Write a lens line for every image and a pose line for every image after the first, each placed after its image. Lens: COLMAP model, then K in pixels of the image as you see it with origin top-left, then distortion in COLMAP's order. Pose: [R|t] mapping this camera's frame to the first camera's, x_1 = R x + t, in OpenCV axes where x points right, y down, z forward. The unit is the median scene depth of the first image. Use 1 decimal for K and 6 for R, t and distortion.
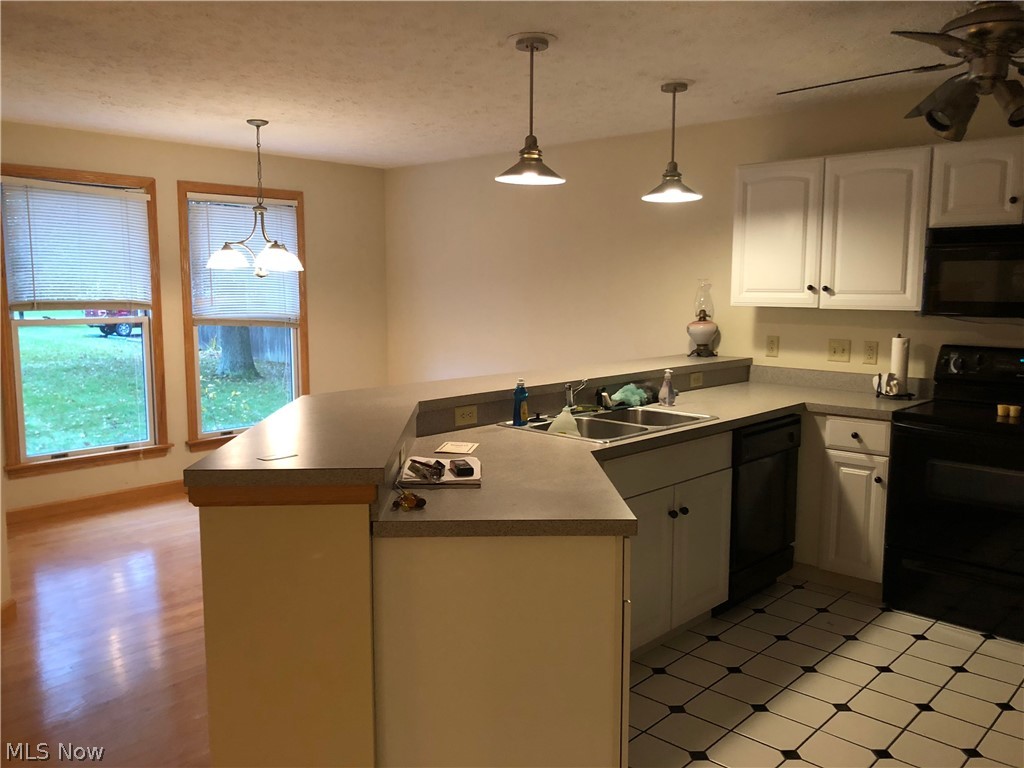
lens RADIAL K [[849.2, 0, 512.0], [0, 849.2, 384.0], [0, 0, 1]] dist [0.012575, 0.005314]
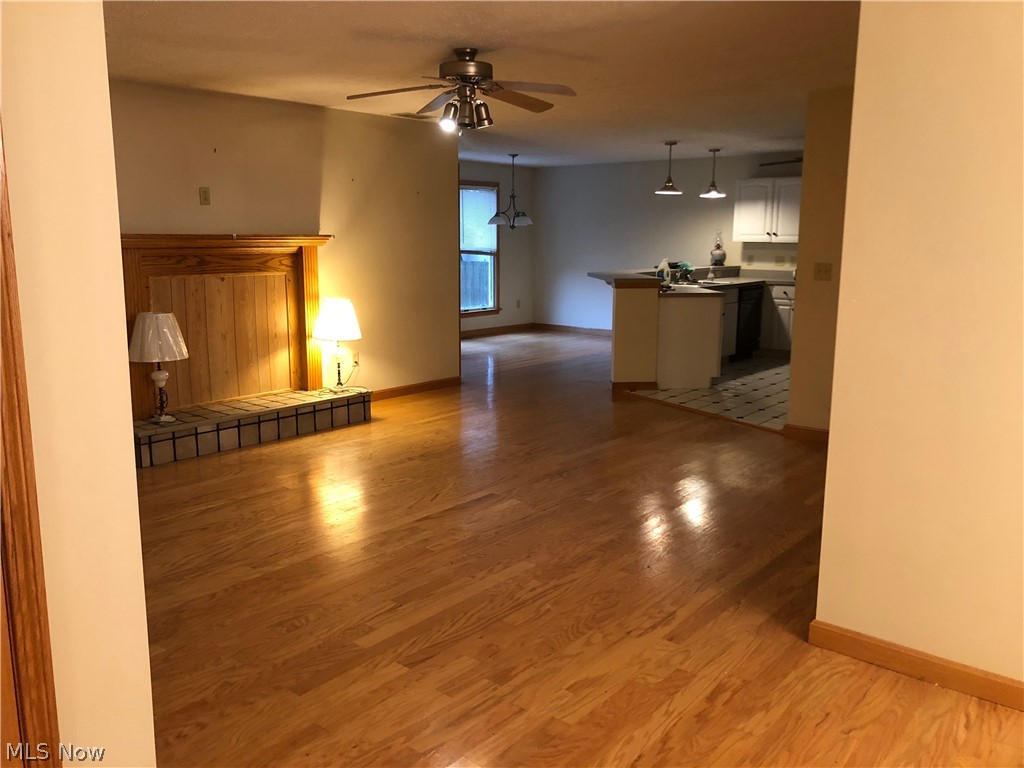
lens RADIAL K [[849.2, 0, 512.0], [0, 849.2, 384.0], [0, 0, 1]] dist [0.012575, 0.005314]
pose [[0.998212, -0.006577, 0.059413, -0.425422], [0.002971, 0.998158, 0.060592, 0.134871], [-0.059702, -0.060307, 0.996393, -1.133833]]
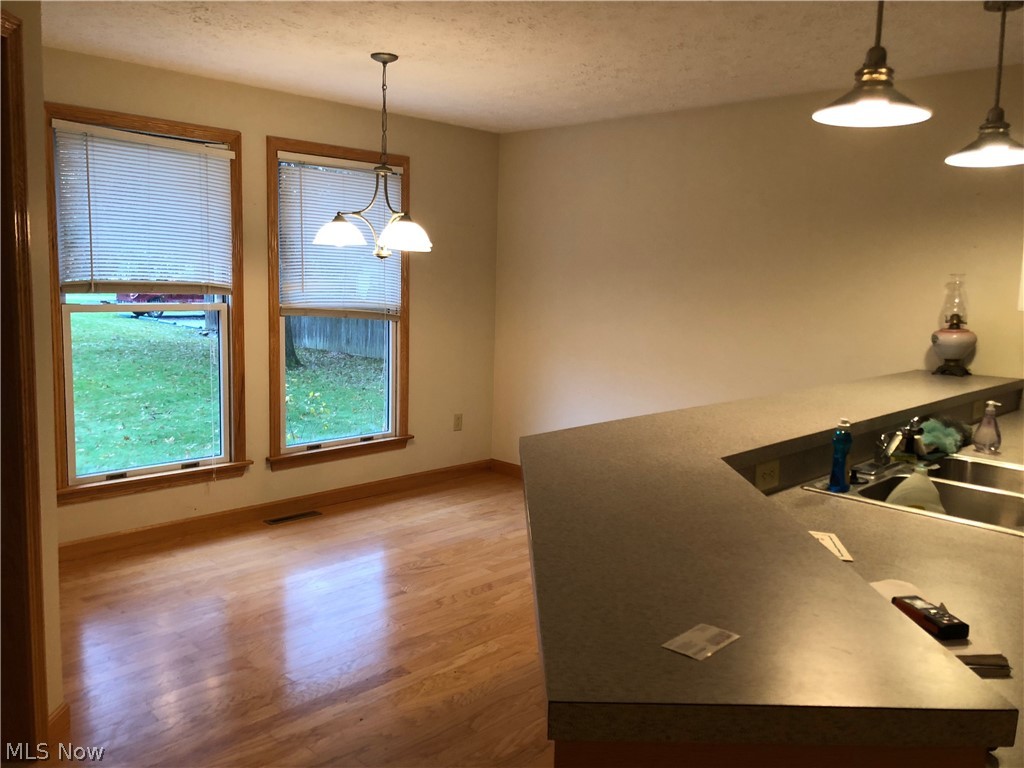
lens RADIAL K [[837.8, 0, 511.0], [0, 837.8, 373.2], [0, 0, 1]] dist [0.095240, -0.167365]
pose [[0.999381, 0.027542, -0.021867, -0.153746], [-0.027542, 0.999621, 0.000280, -0.023000], [0.021866, 0.000322, 0.999761, 0.225726]]
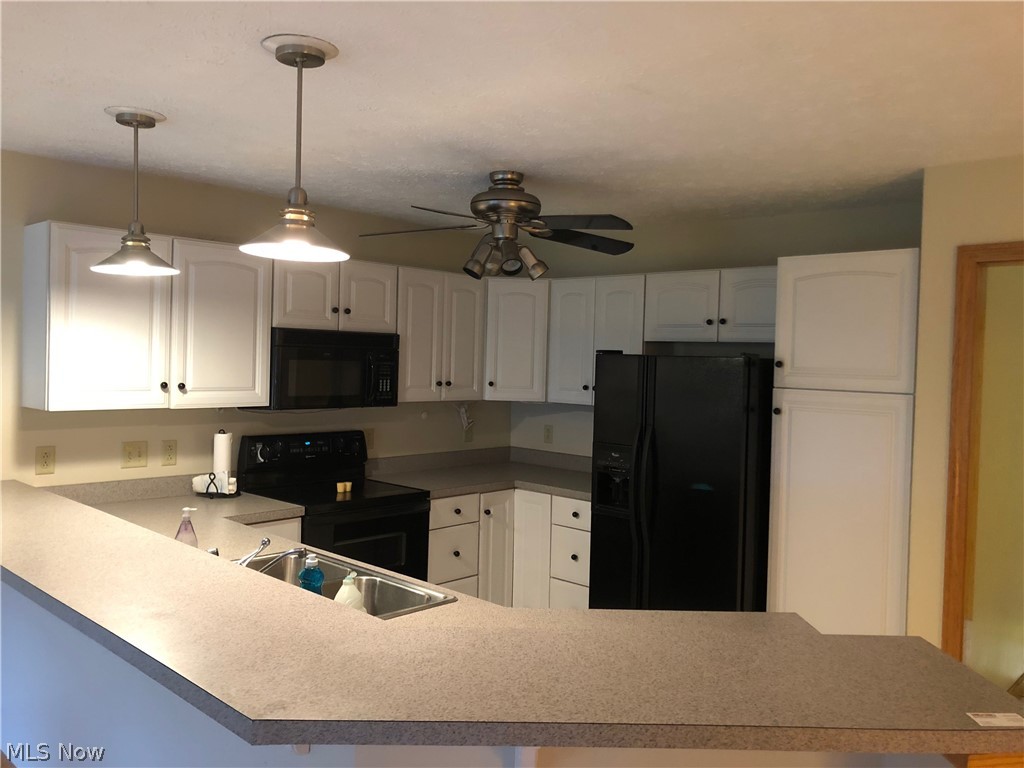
lens RADIAL K [[837.8, 0, 511.0], [0, 837.8, 373.2], [0, 0, 1]] dist [0.095240, -0.167365]
pose [[0.011401, -0.022134, 0.999690, -0.418929], [0.092033, 0.995535, 0.020992, -0.093905], [-0.995691, 0.091765, 0.013387, 0.542599]]
